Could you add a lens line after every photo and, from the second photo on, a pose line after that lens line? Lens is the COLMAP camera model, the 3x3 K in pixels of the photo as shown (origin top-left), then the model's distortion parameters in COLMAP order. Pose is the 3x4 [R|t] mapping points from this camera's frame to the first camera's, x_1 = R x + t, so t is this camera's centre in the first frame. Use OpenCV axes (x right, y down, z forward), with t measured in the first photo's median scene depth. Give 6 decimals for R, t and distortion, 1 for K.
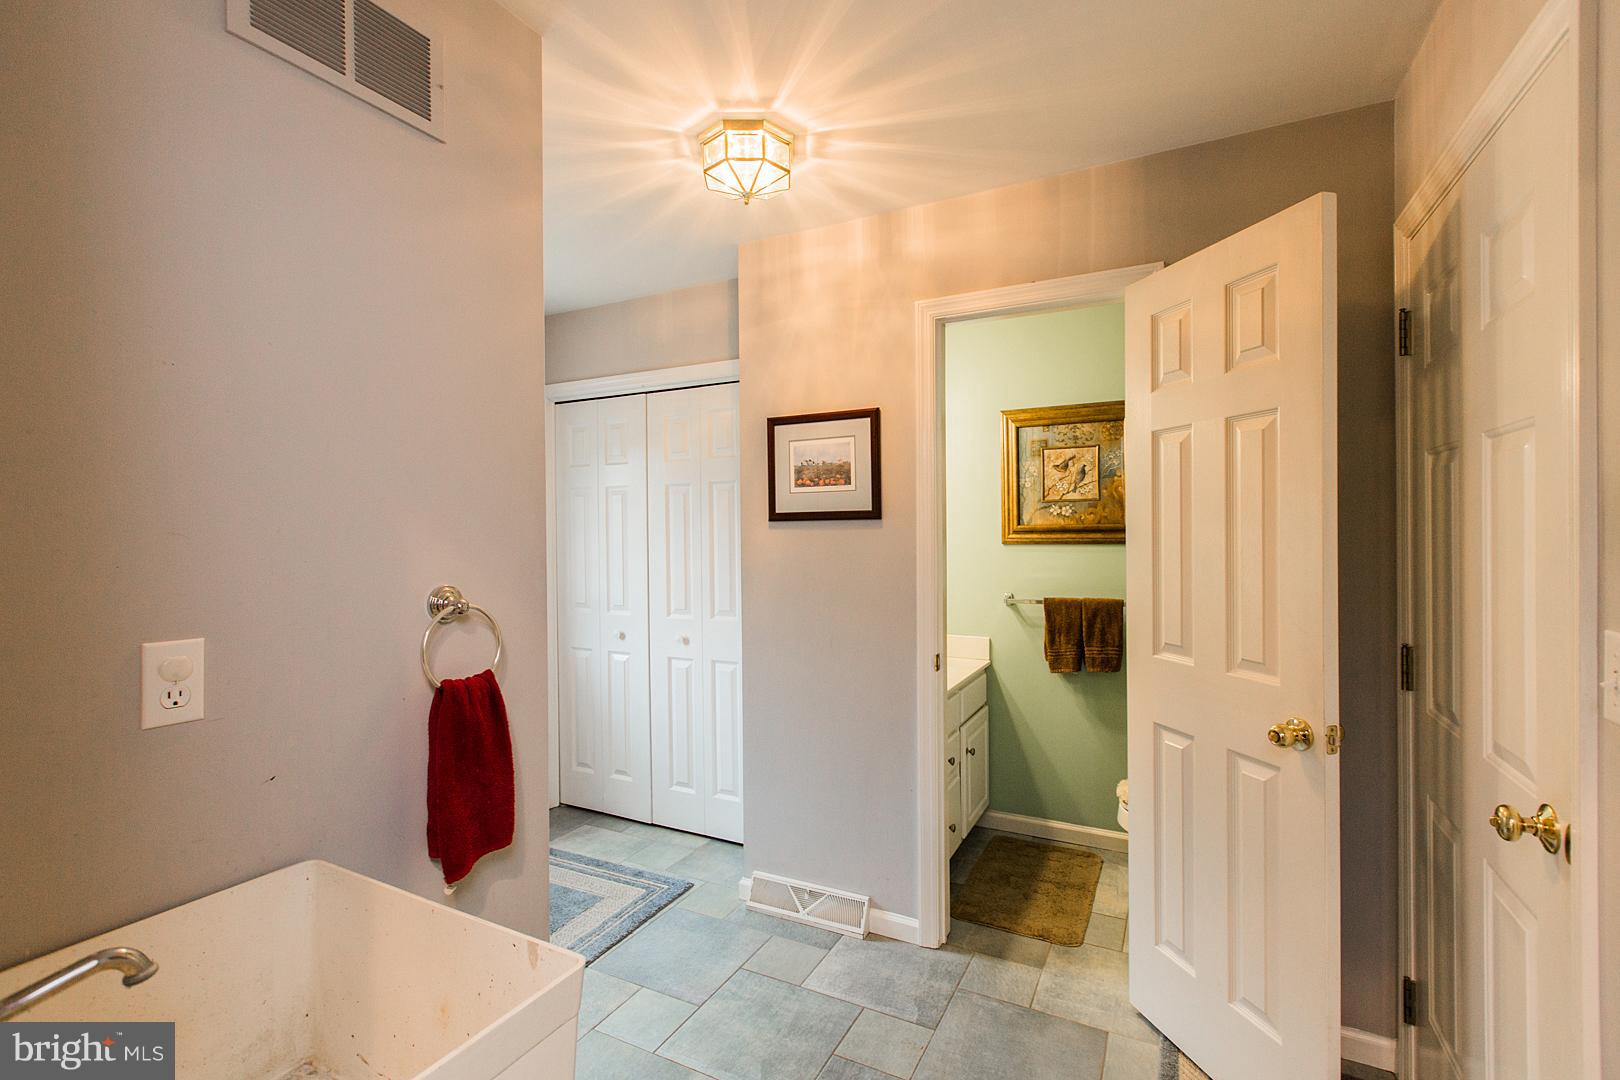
lens RADIAL K [[741.7, 0, 806.0], [0, 741.7, 531.9], [0, 0, 1]] dist [-0.000095, -0.001082]
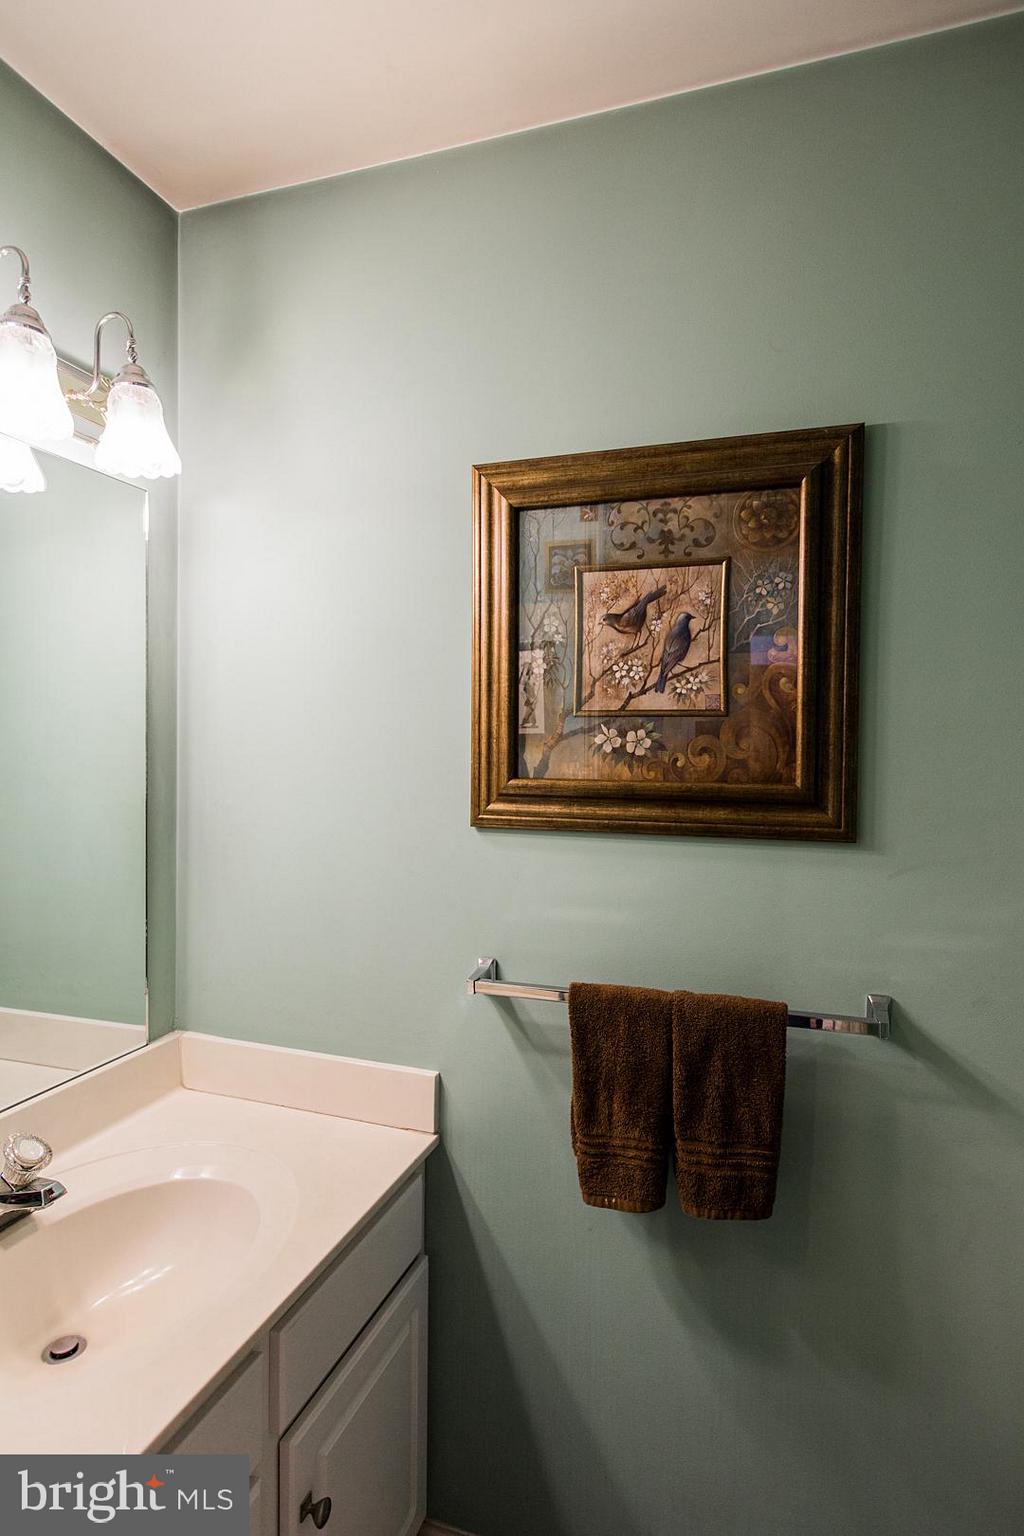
lens RADIAL K [[857.4, 0, 511.5], [0, 857.4, 768.2], [0, 0, 1]] dist [0.003566, -0.000019]
pose [[0.988379, 0.015489, 0.151219, 0.228462], [-0.018840, 0.999607, 0.020750, -0.023371], [-0.150838, -0.023358, 0.988282, 0.598958]]
